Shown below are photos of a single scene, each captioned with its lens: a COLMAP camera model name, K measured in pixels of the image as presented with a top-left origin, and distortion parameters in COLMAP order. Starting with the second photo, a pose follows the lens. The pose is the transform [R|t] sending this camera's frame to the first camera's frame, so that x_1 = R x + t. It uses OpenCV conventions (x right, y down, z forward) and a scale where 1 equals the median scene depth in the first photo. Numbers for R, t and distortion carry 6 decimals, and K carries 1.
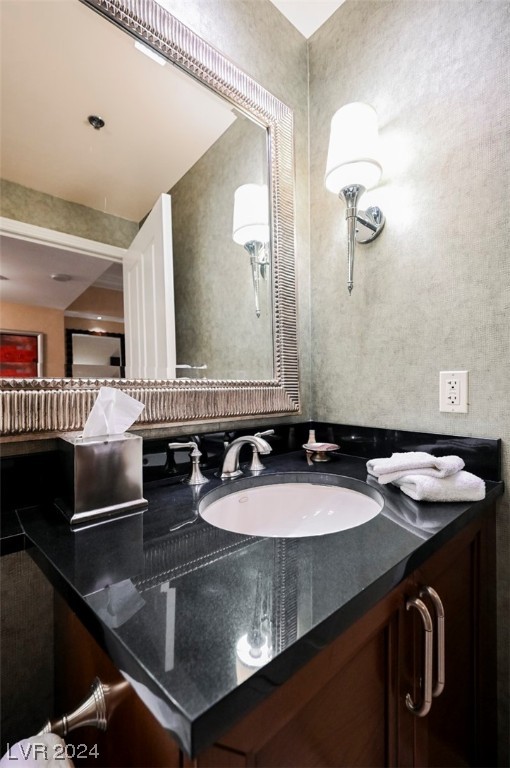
lens RADIAL K [[329.8, 0, 243.7], [0, 329.8, 384.1], [0, 0, 1]] dist [0.000095, 0.000094]
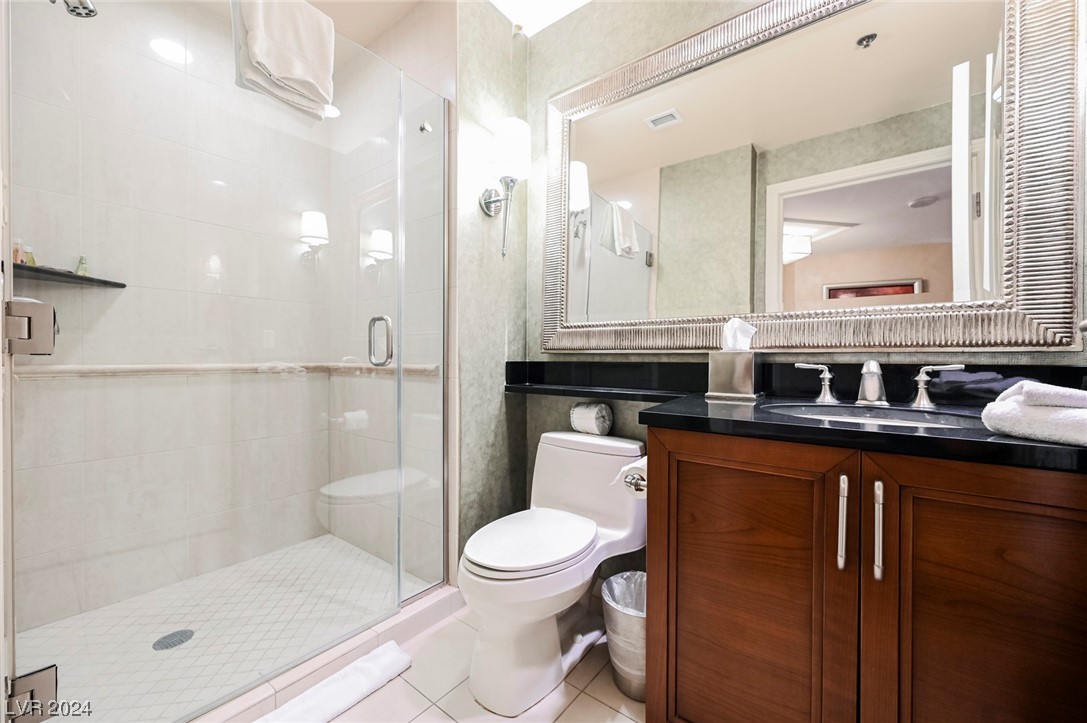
lens RADIAL K [[434.7, 0, 544.8], [0, 434.7, 356.8], [0, 0, 1]] dist [0.000345, -0.000116]
pose [[0.212878, -0.002280, -0.977076, 1.007821], [0.000547, 0.999997, -0.002215, 0.140819], [0.977079, -0.000063, 0.212878, -0.213967]]
